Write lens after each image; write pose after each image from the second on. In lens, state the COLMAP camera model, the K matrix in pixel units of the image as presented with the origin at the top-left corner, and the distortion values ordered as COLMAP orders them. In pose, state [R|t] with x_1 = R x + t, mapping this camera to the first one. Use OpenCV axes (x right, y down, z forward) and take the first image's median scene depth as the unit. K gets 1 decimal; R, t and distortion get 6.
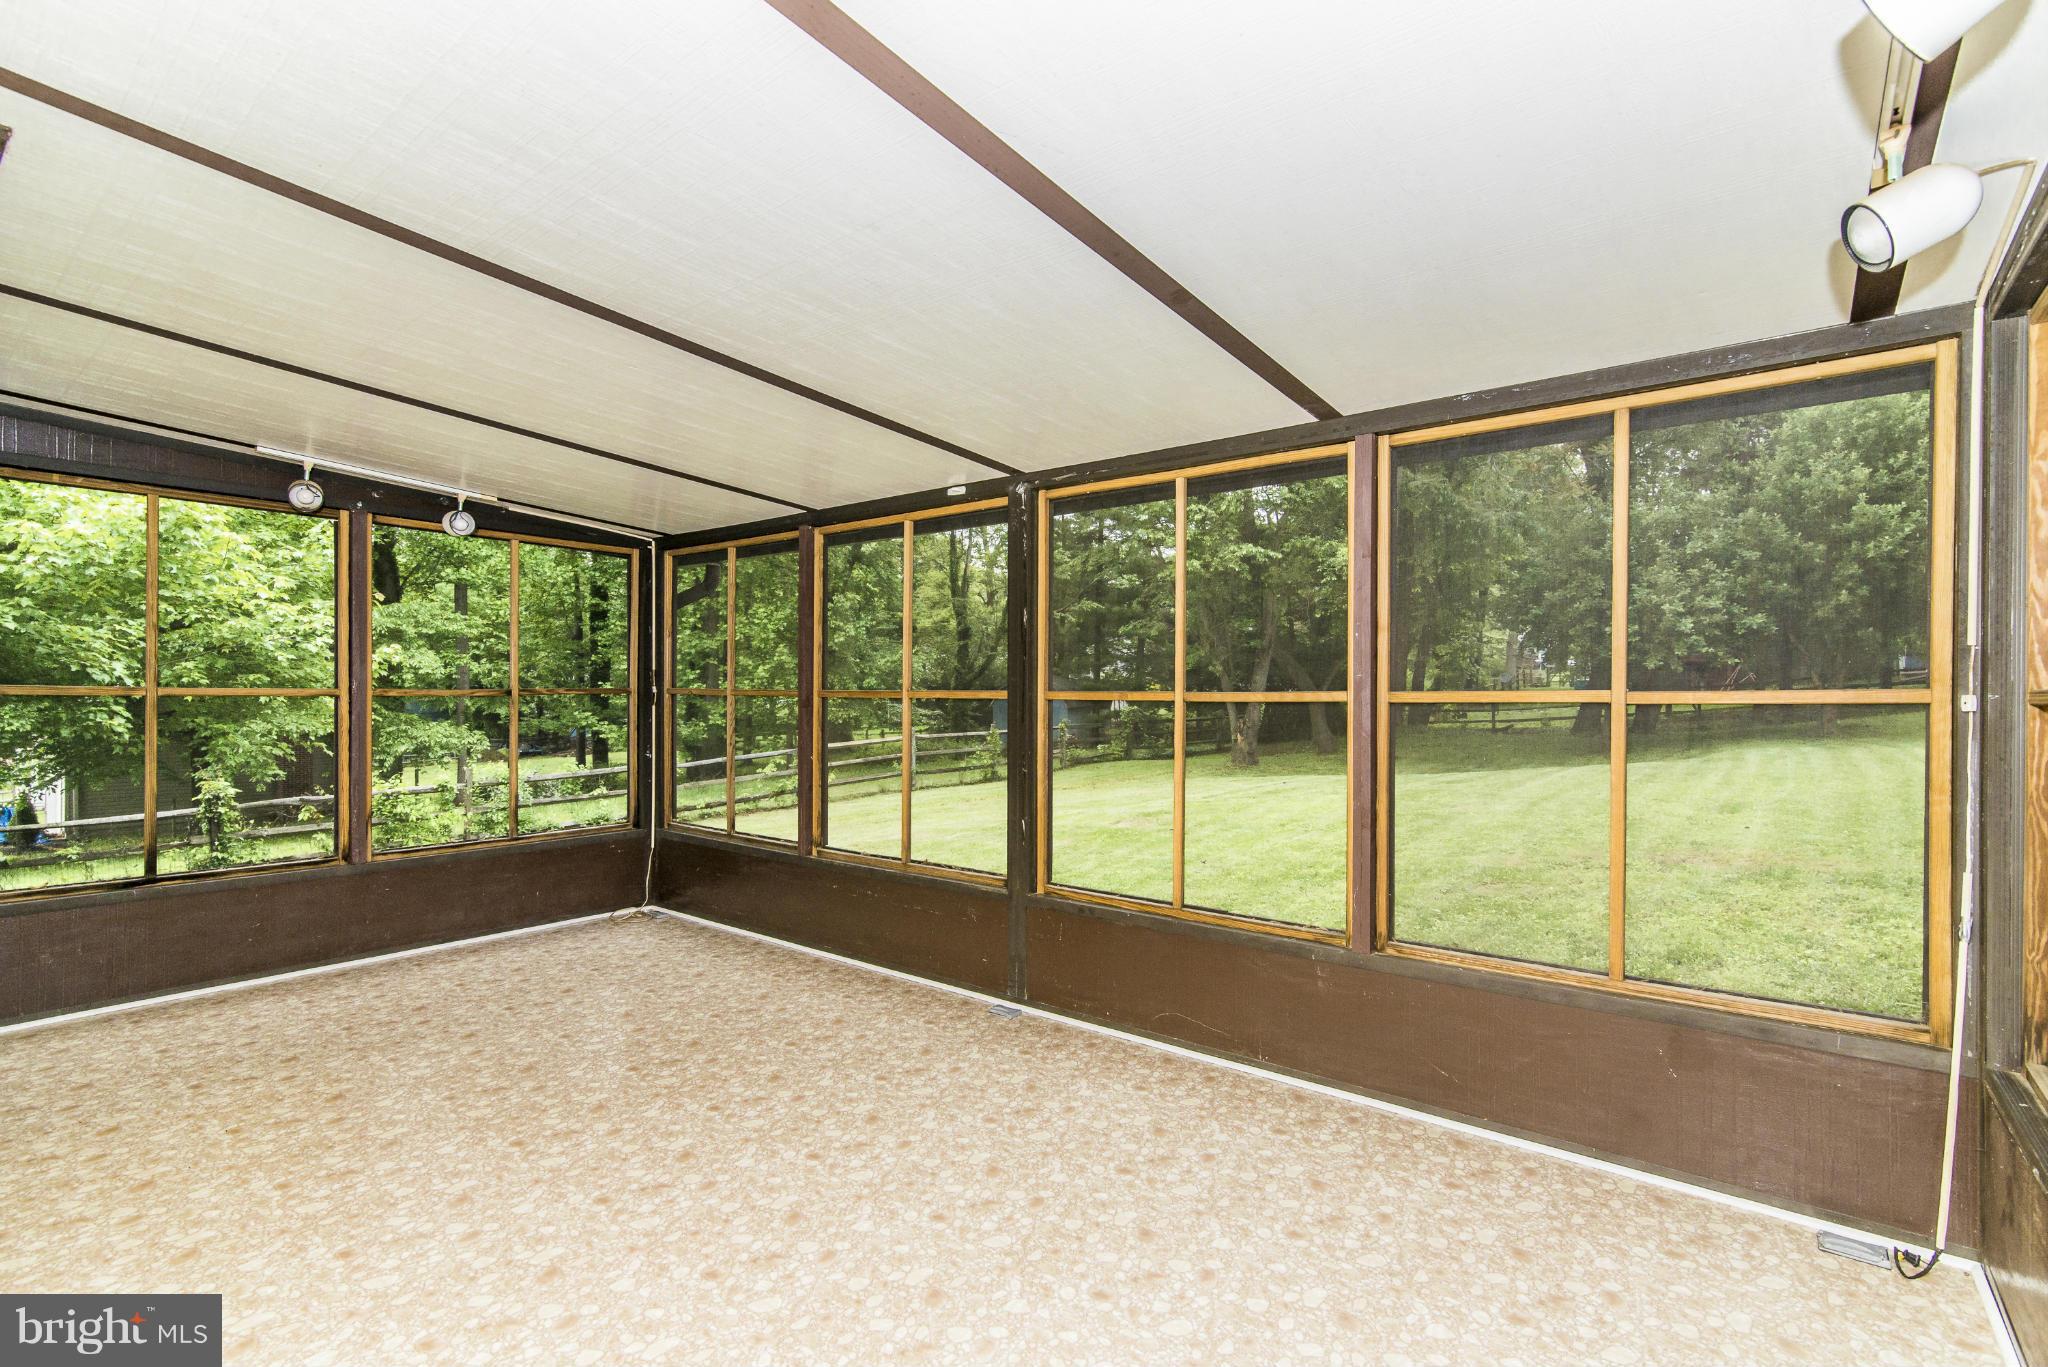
lens RADIAL K [[943.7, 0, 1027.5], [0, 943.7, 692.4], [0, 0, 1]] dist [0.001941, 0.000525]
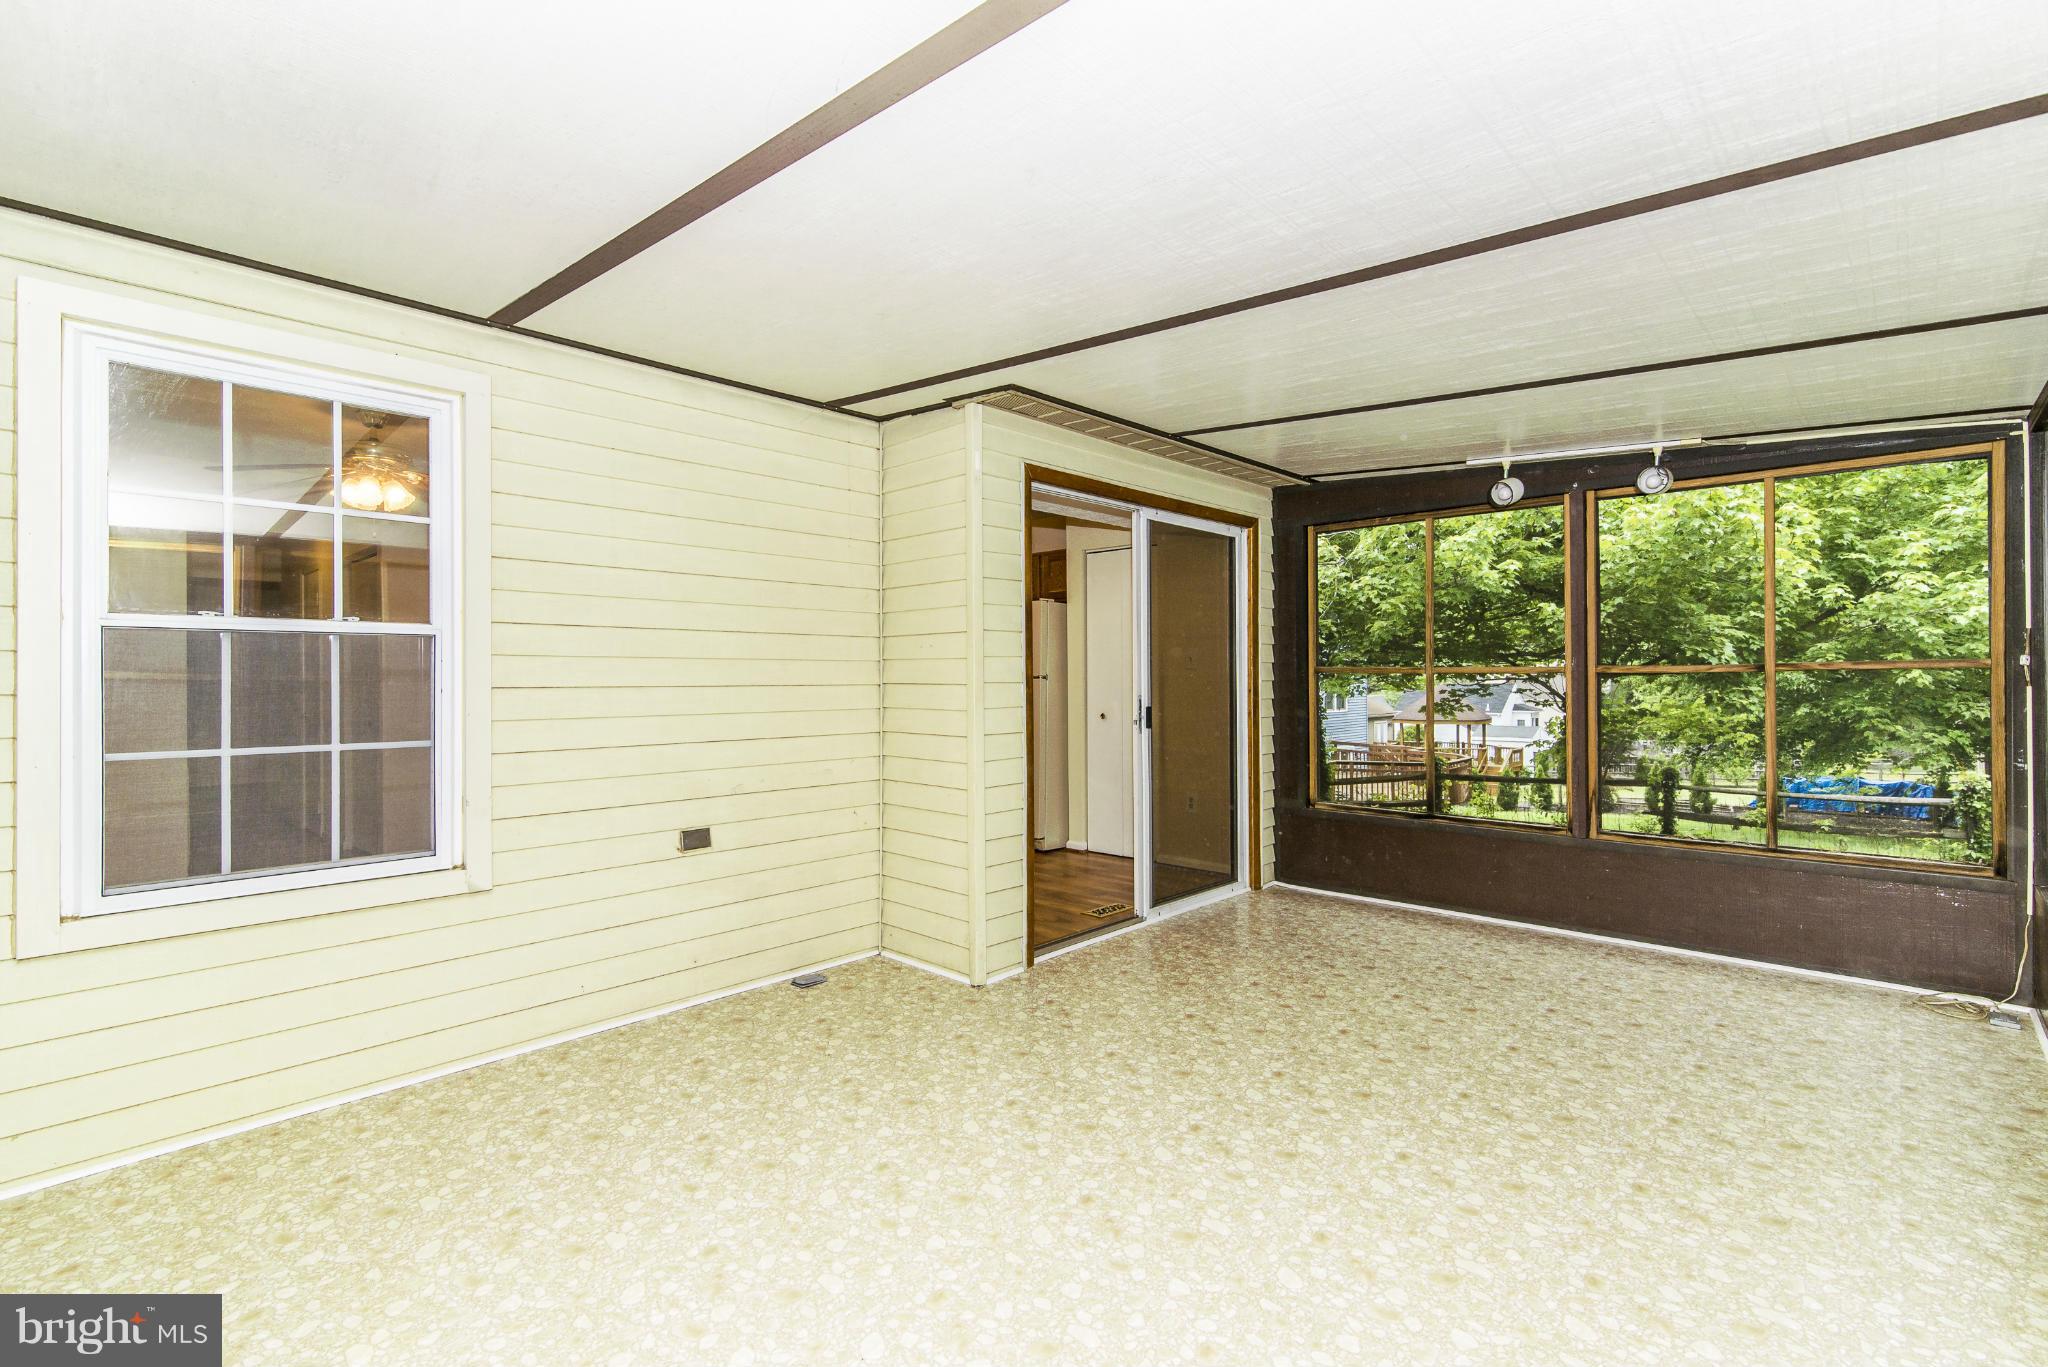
lens RADIAL K [[943.7, 0, 1026.8], [0, 943.7, 681.4], [0, 0, 1]] dist [0.001941, 0.000525]
pose [[-0.101220, 0.000489, -0.994864, 0.346235], [0.003366, 0.999994, 0.000149, 0.010014], [0.994858, -0.003333, -0.101221, 0.484223]]
